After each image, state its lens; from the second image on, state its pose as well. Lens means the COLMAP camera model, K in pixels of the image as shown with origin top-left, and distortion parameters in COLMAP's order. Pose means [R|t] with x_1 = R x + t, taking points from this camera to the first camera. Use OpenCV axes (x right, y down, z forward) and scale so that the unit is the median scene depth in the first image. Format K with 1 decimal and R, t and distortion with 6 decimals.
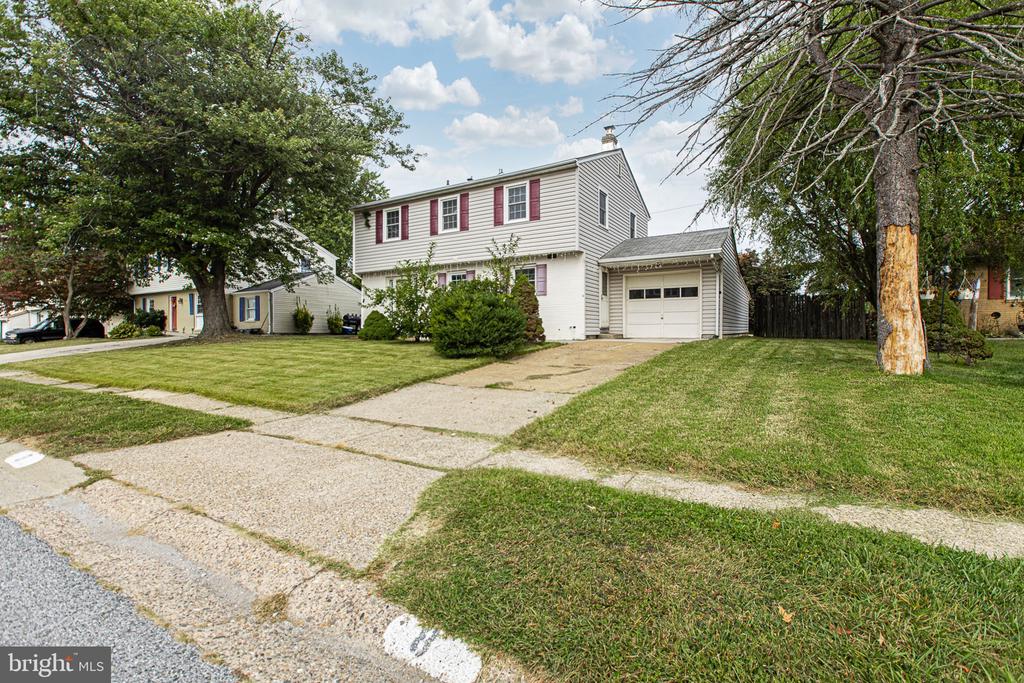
lens RADIAL K [[467.2, 0, 510.5], [0, 467.2, 336.0], [0, 0, 1]] dist [-0.009323, 0.000280]
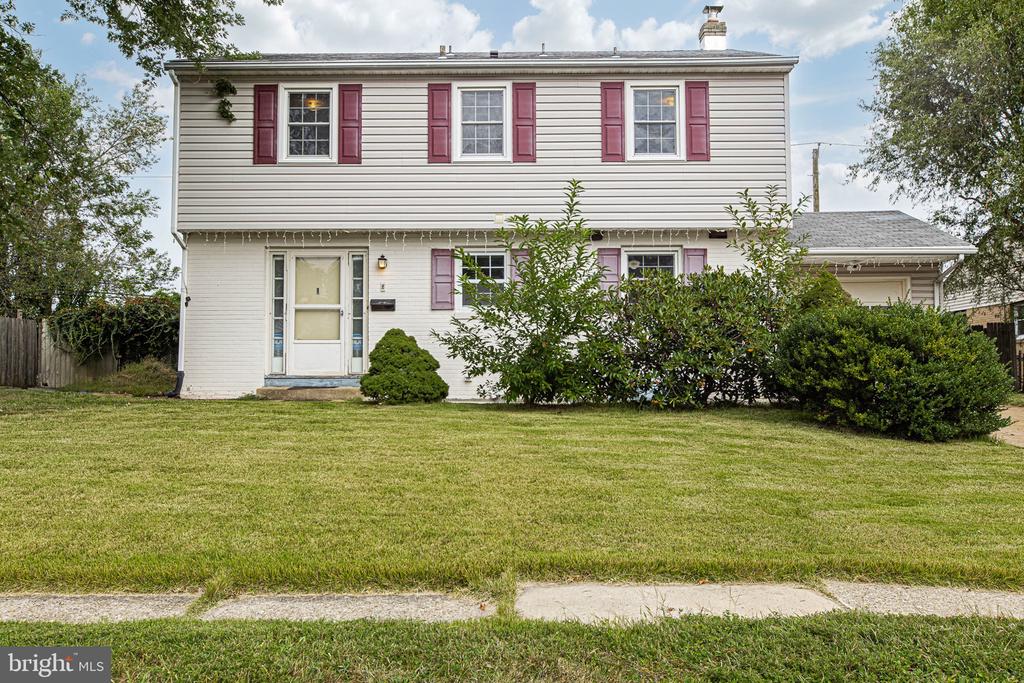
lens RADIAL K [[817.9, 0, 504.9], [0, 817.9, 339.3], [0, 0, 1]] dist [-0.004178, -0.001111]
pose [[0.854117, 0.026403, 0.519410, -0.501554], [0.005680, 0.998177, -0.060080, -0.002332], [-0.520050, 0.054266, 0.852410, 0.314584]]
